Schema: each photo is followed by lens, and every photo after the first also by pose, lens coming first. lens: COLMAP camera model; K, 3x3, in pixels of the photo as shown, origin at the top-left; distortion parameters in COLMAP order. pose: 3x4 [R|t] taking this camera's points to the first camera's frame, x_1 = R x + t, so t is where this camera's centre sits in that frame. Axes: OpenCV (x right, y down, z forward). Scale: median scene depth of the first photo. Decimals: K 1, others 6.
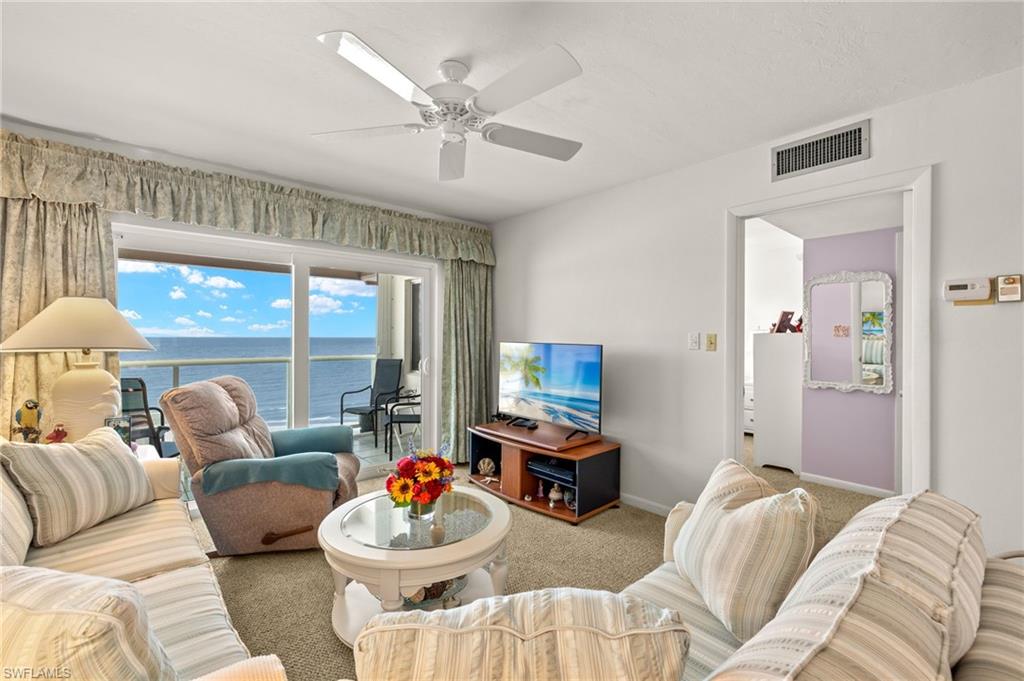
lens RADIAL K [[432.7, 0, 509.4], [0, 432.7, 337.2], [0, 0, 1]] dist [0.001566, 0.000317]
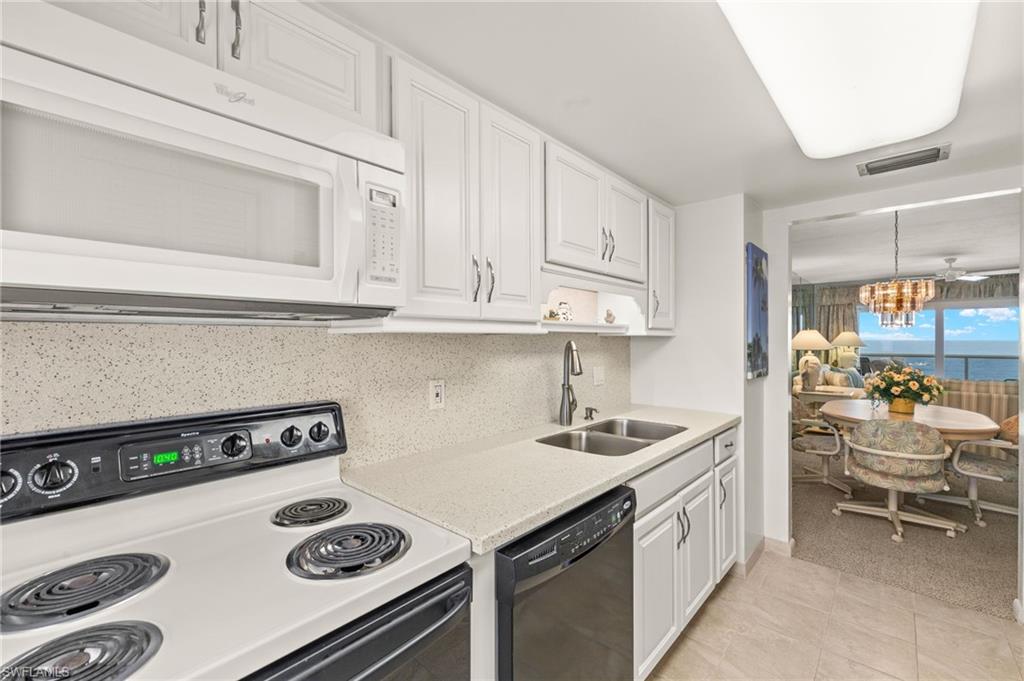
lens RADIAL K [[432.7, 0, 509.4], [0, 432.7, 337.2], [0, 0, 1]] dist [0.001566, 0.000317]
pose [[0.119620, -0.010497, -0.992764, 1.812455], [-0.000482, 0.999943, -0.010631, -0.007374], [0.992820, 0.001750, 0.119608, -1.791032]]
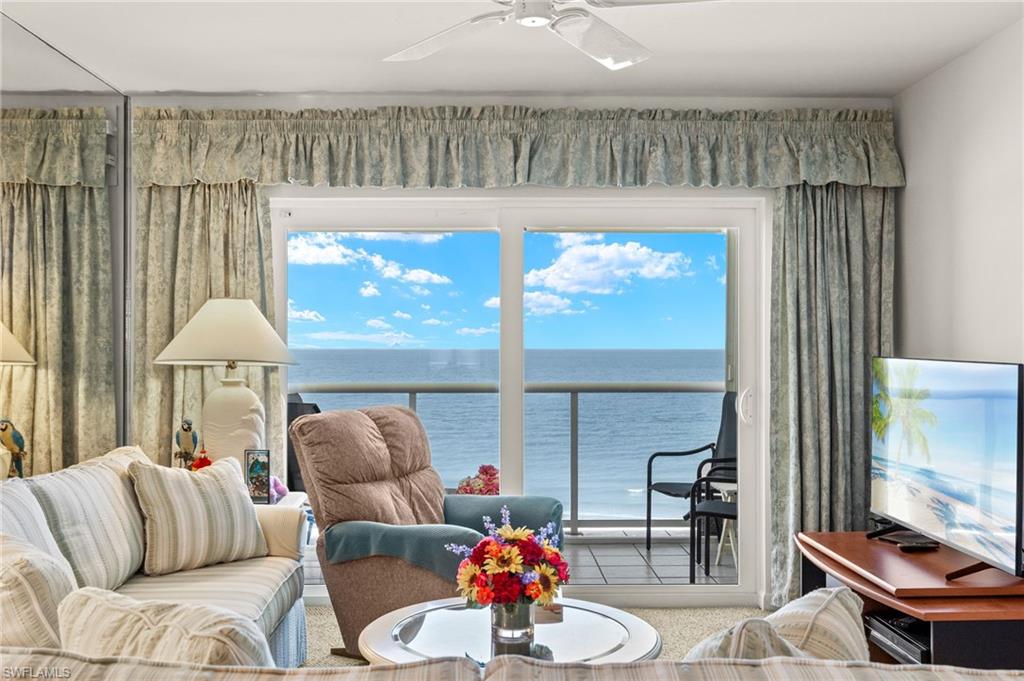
lens RADIAL K [[987.6, 0, 512.0], [0, 987.6, 340.5], [0, 0, 1]] dist [-0.000661, 0.003706]
pose [[0.763993, -0.007440, -0.645181, 0.517119], [0.000902, 0.999945, -0.010462, 0.006072], [0.645223, 0.007410, 0.763958, -0.061386]]
